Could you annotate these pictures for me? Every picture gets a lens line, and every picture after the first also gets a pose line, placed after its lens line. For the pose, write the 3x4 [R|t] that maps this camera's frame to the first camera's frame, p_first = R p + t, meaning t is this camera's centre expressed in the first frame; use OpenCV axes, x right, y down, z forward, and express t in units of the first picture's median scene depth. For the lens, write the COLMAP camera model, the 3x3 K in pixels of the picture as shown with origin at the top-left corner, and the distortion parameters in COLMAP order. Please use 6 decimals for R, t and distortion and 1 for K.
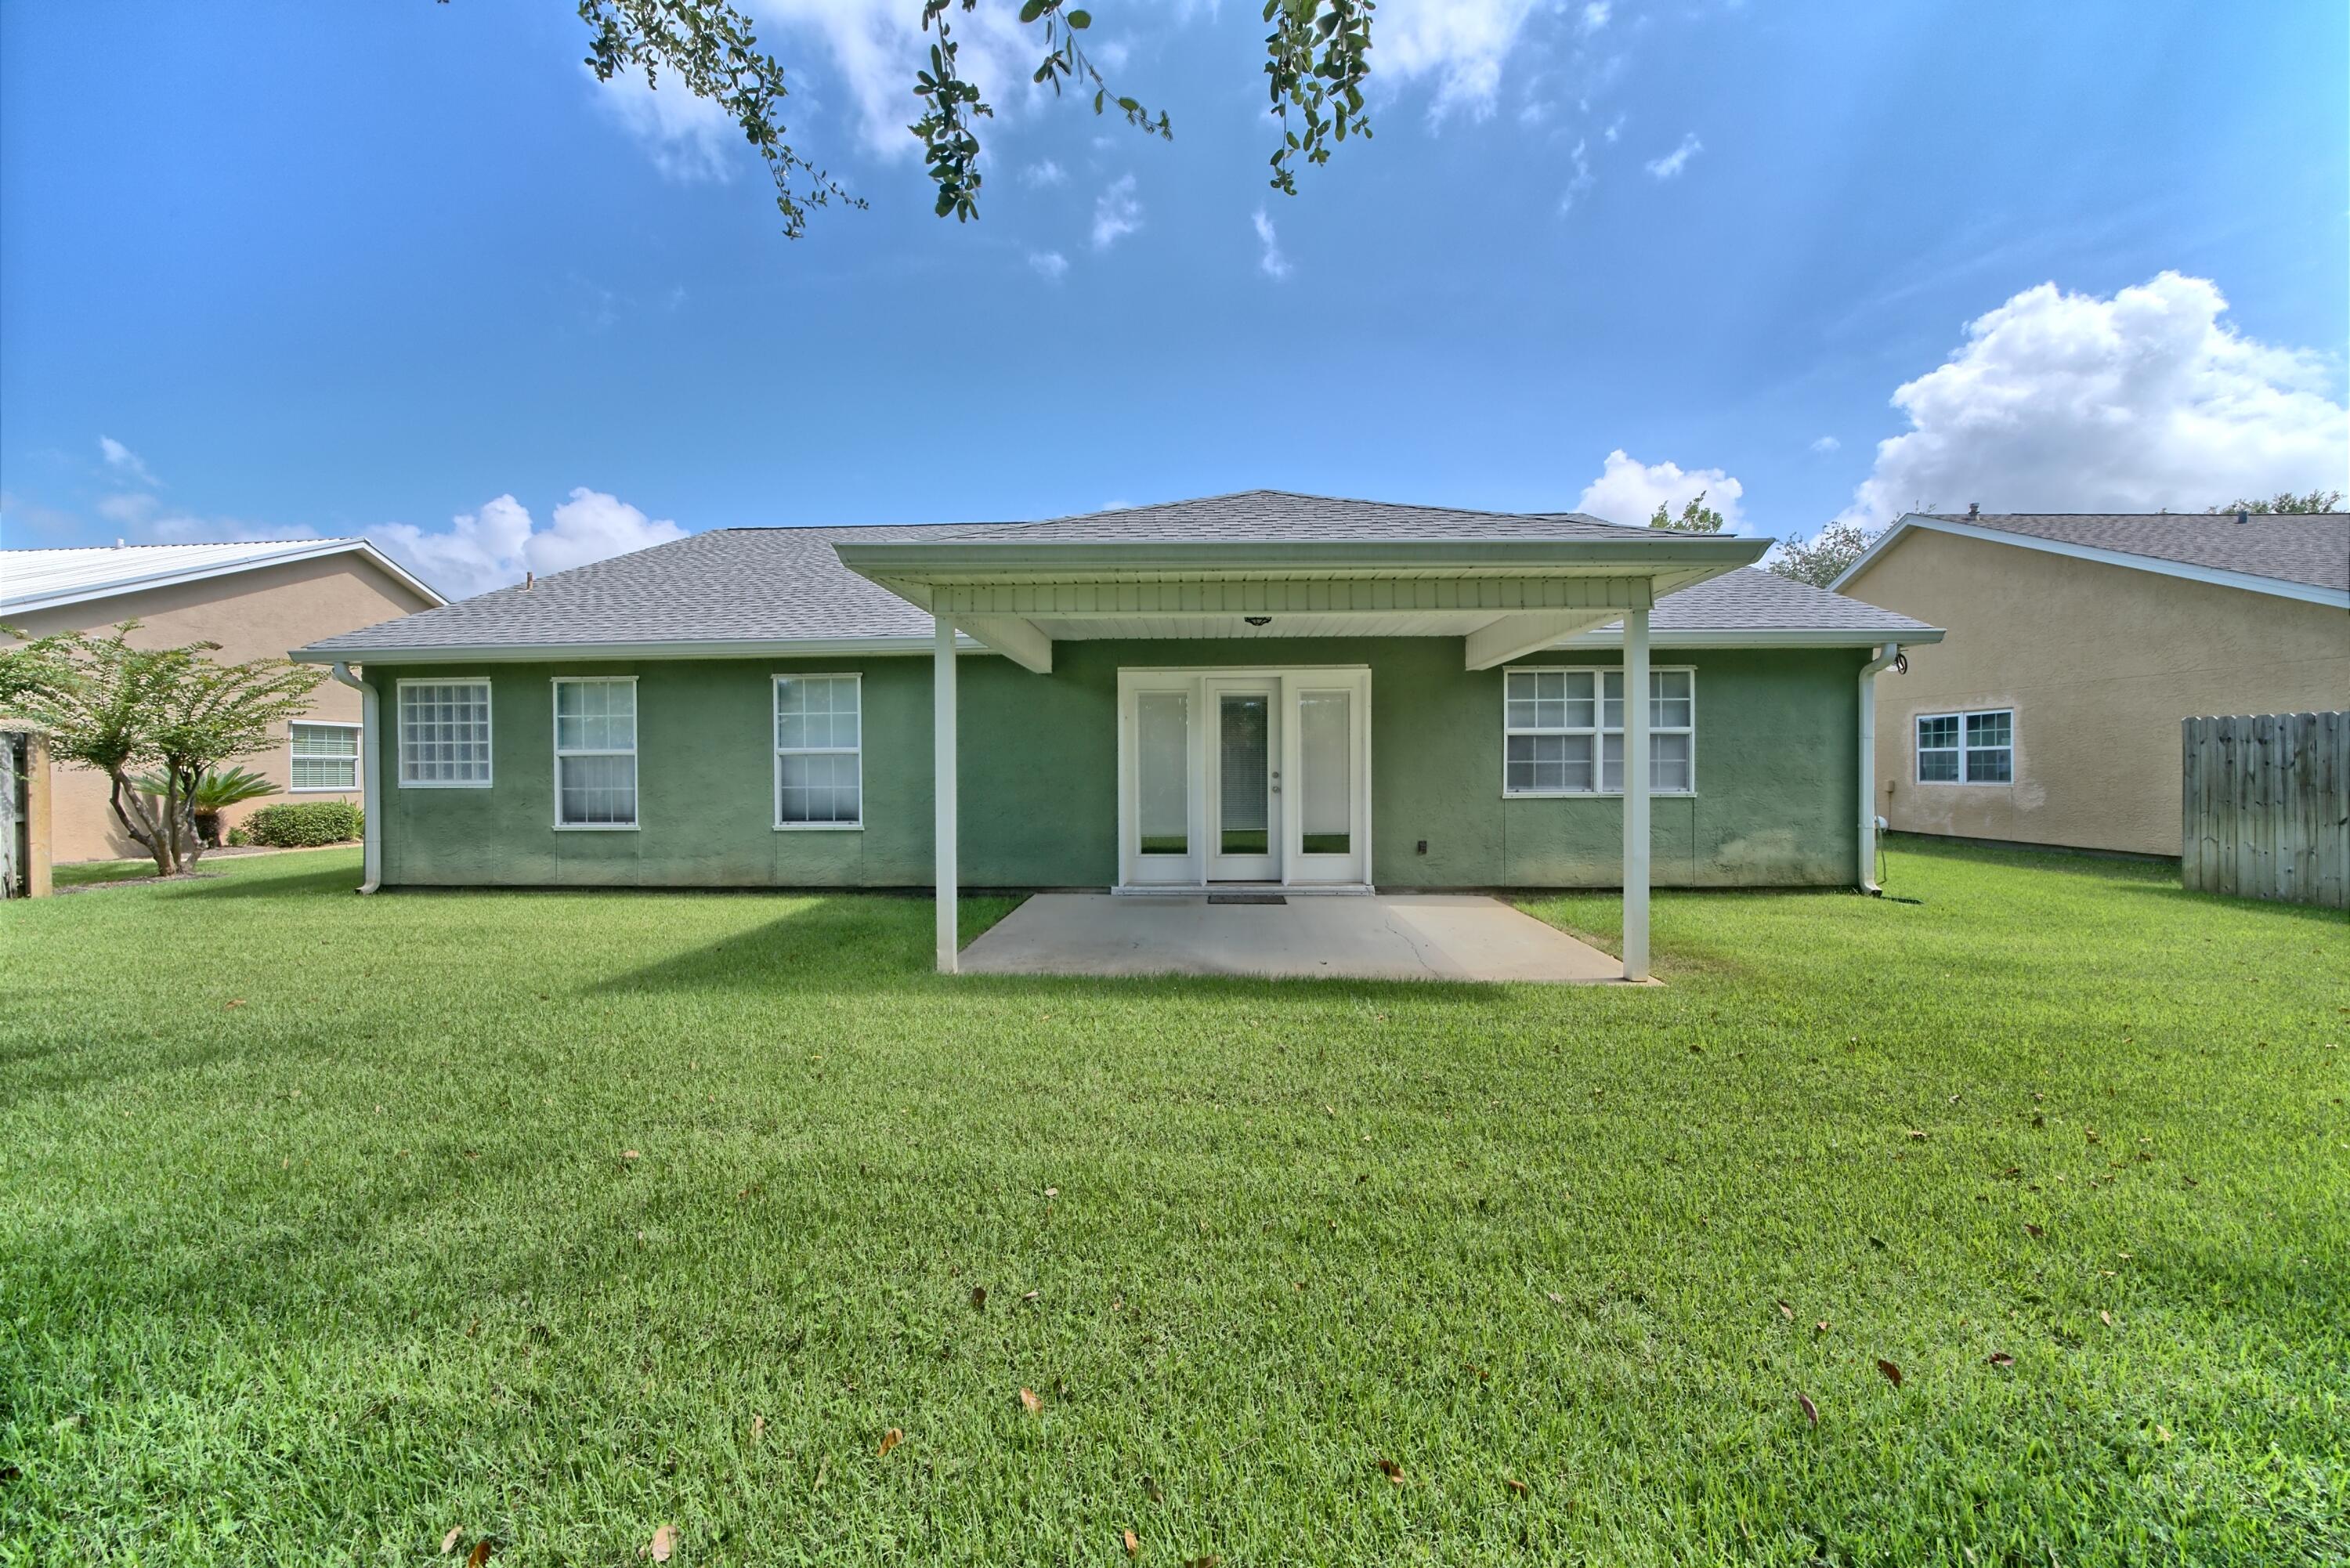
lens RADIAL K [[822.0, 0, 1171.6], [0, 822.0, 785.1], [0, 0, 1]] dist [-0.015267, -0.000152]
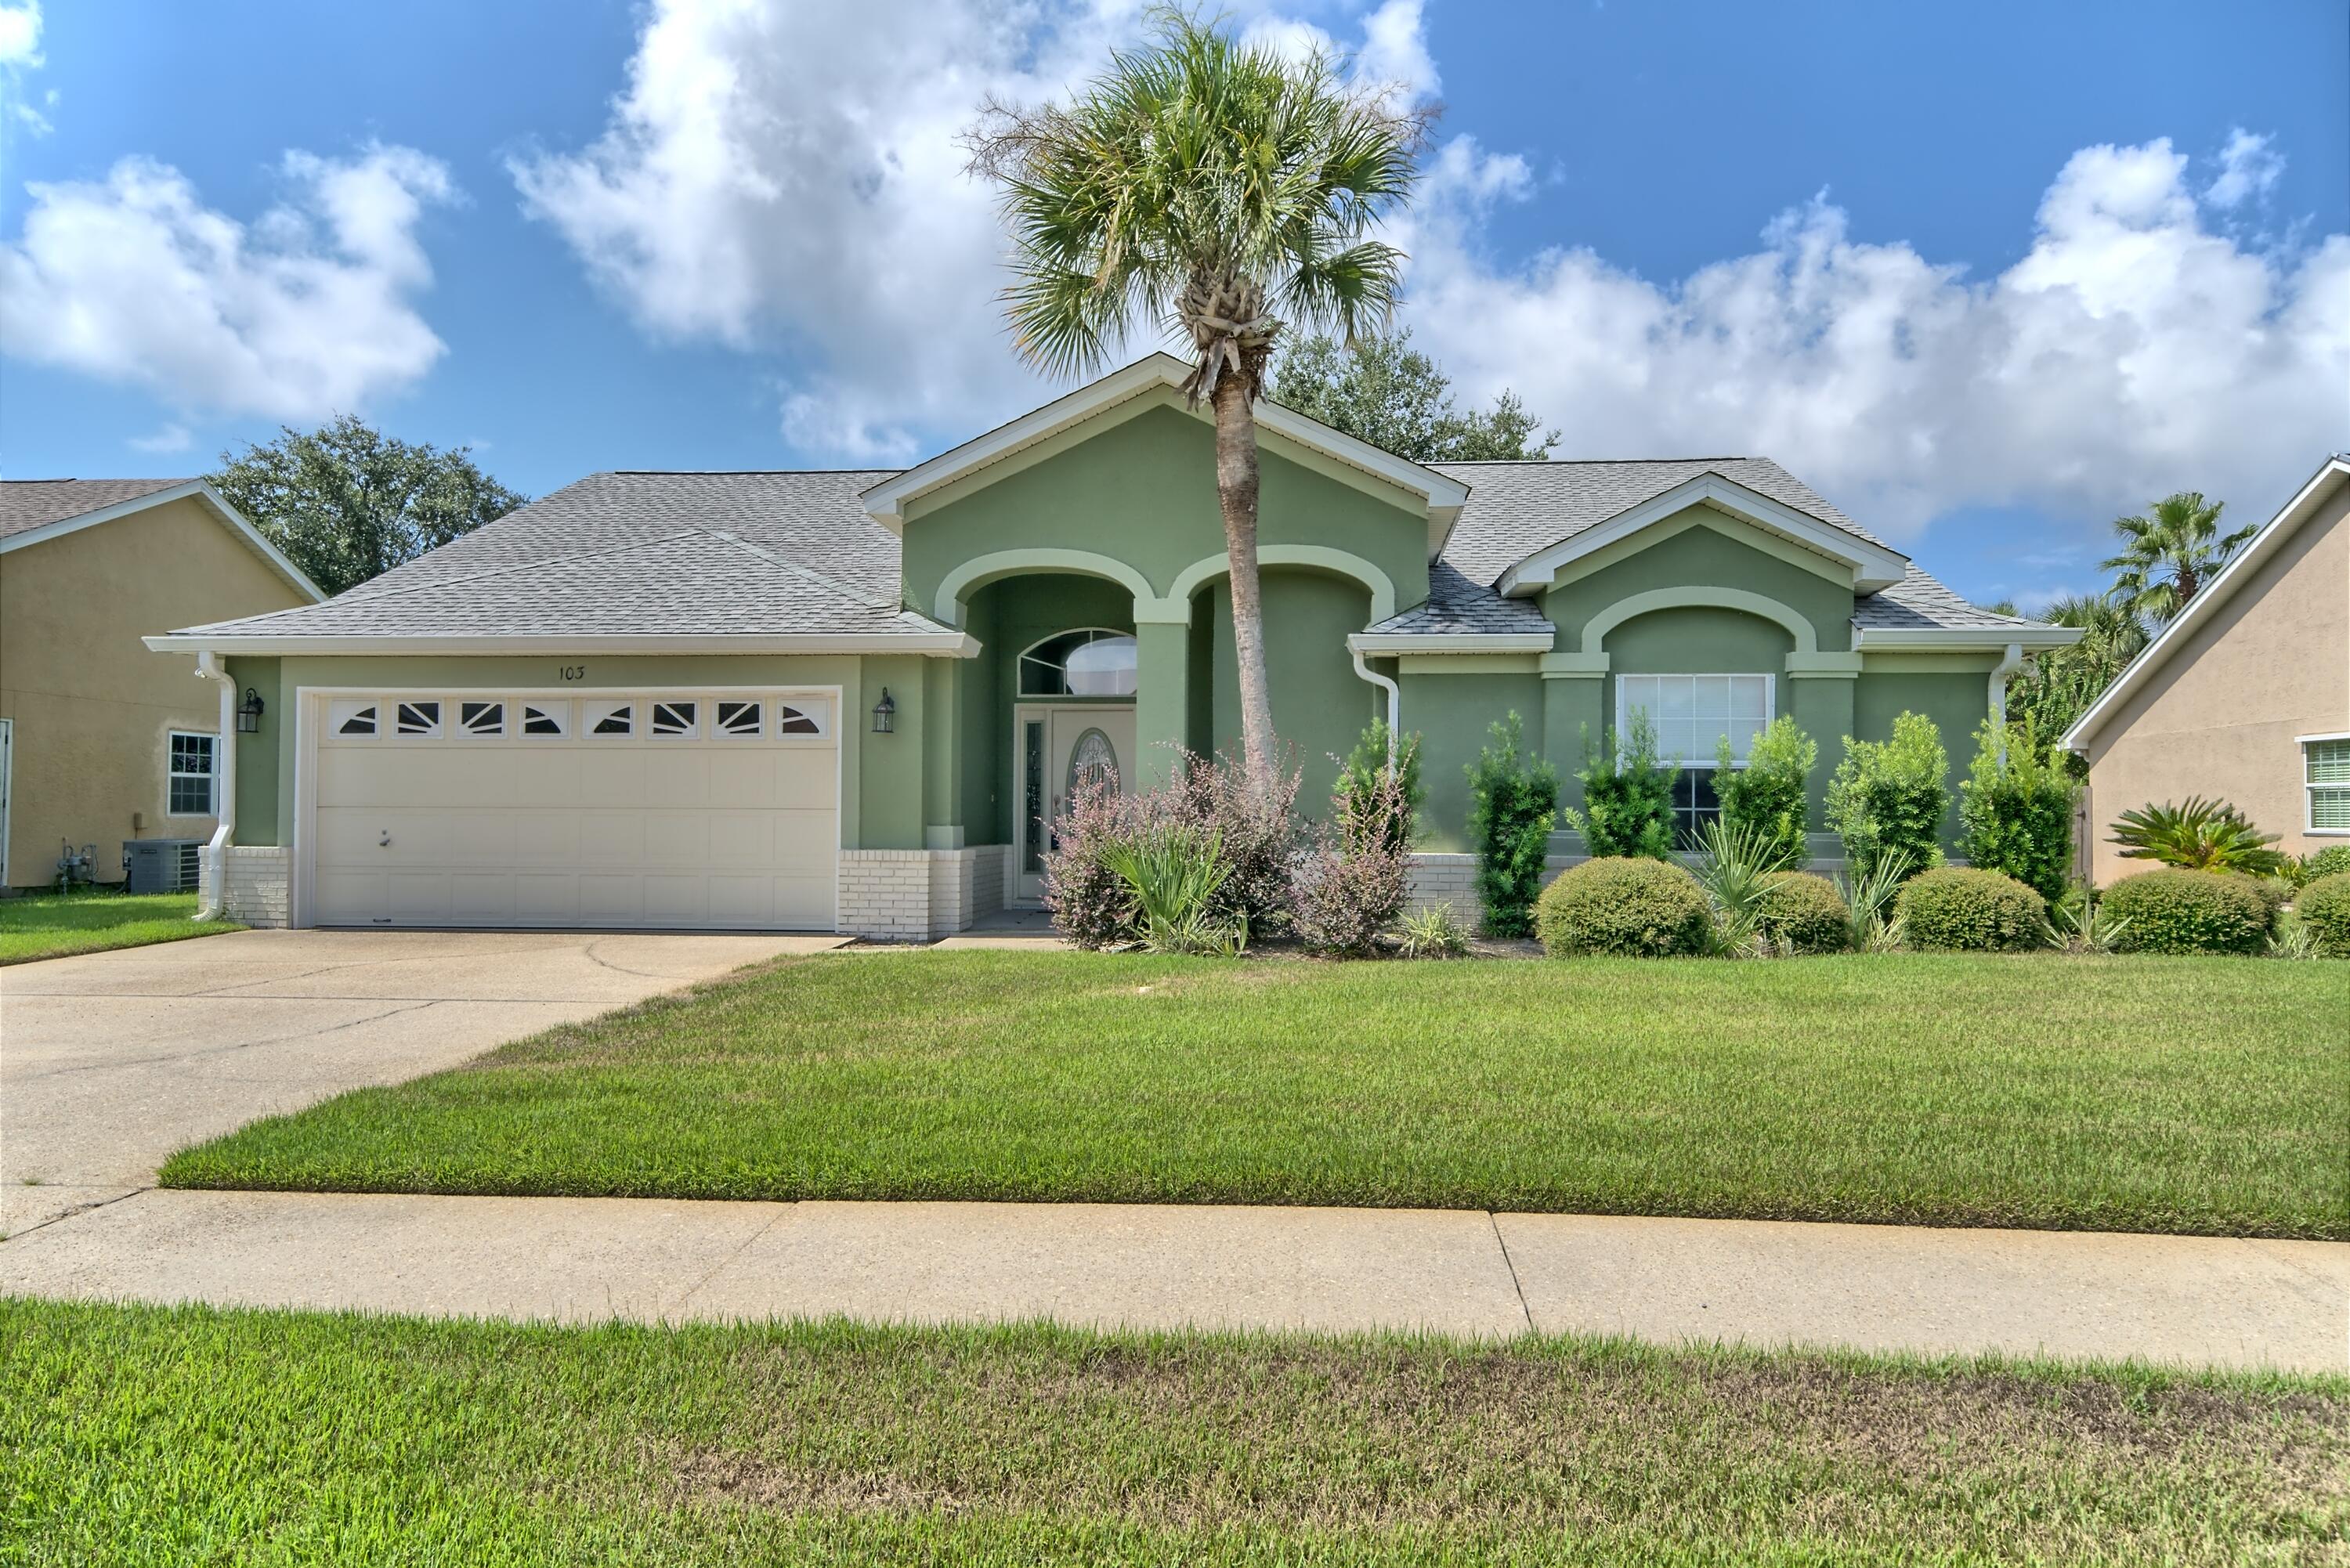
lens RADIAL K [[1567.5, 0, 1170.4], [0, 1567.5, 786.5], [0, 0, 1]] dist [0.034747, -0.000591]
pose [[-0.999150, 0.001863, 0.041168, -0.118767], [0.001522, 0.999964, -0.008311, -0.018526], [-0.041182, -0.008241, -0.999118, 2.686414]]
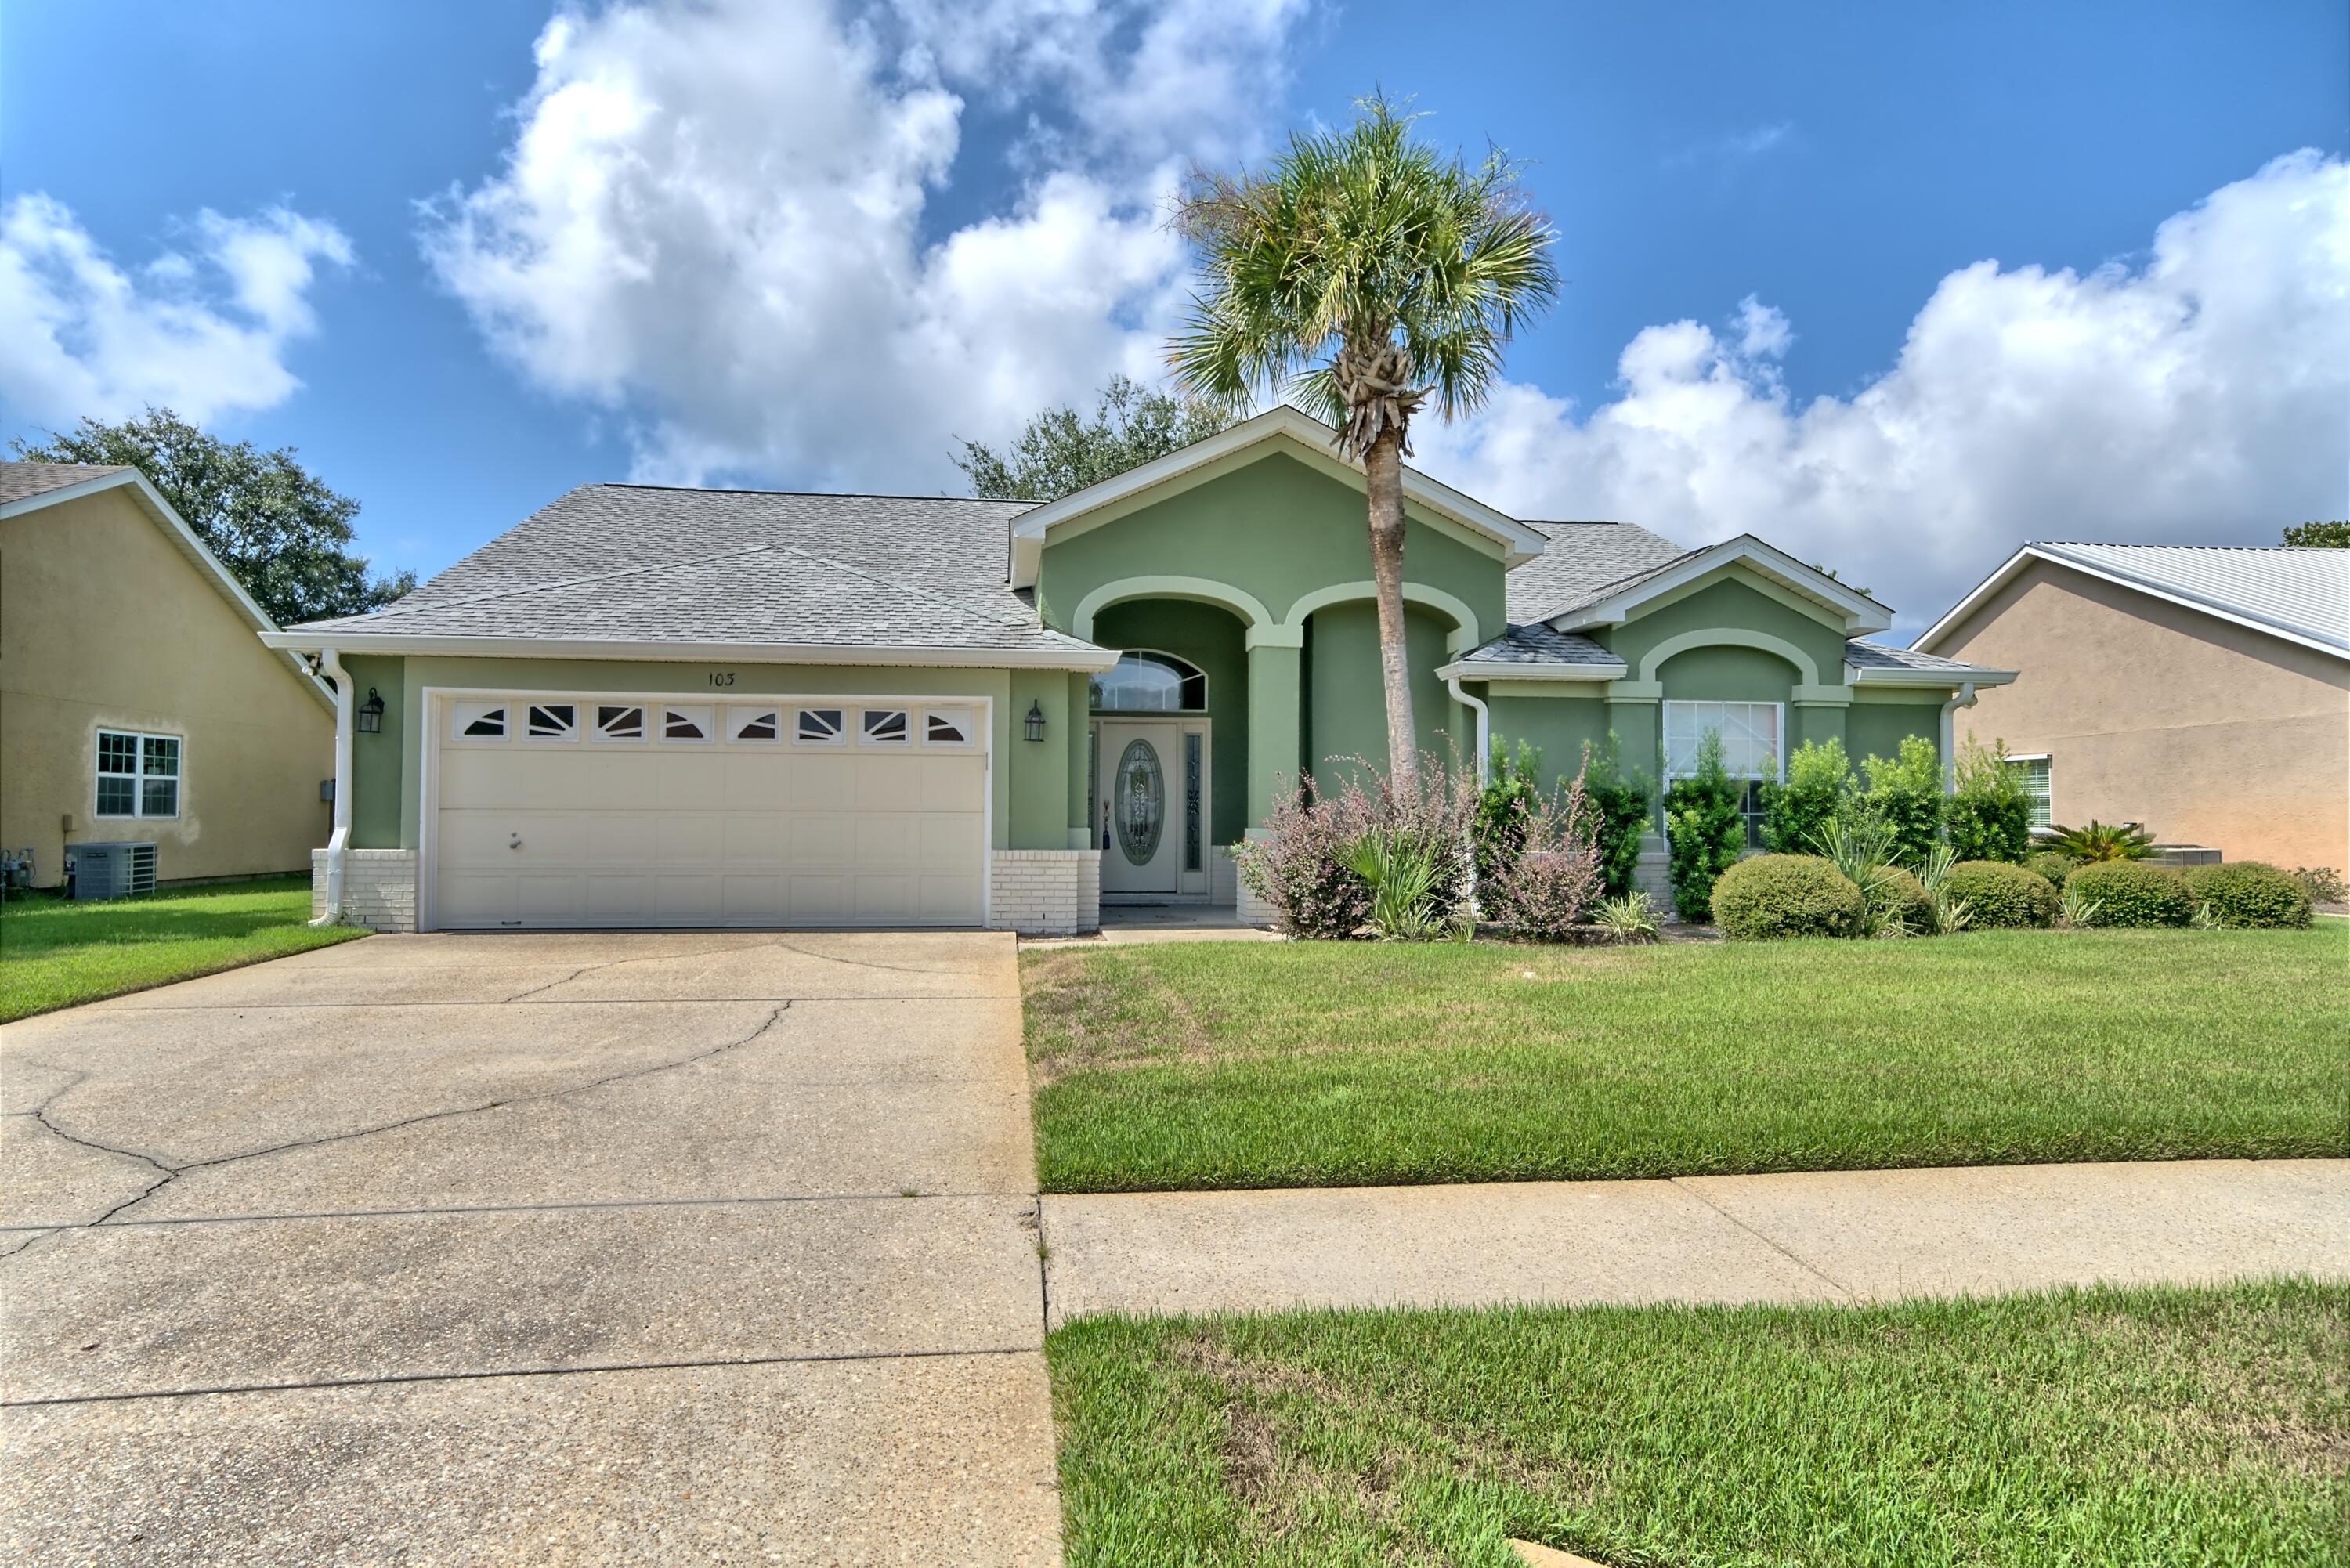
lens RADIAL K [[1382.1, 0, 1177.5], [0, 1382.1, 780.7], [0, 0, 1]] dist [0.030996, -0.003757]
pose [[-0.984360, -0.004448, -0.176110, 0.176564], [-0.001637, 0.999869, -0.016104, -0.019294], [0.176159, -0.015564, -0.984239, 2.645796]]
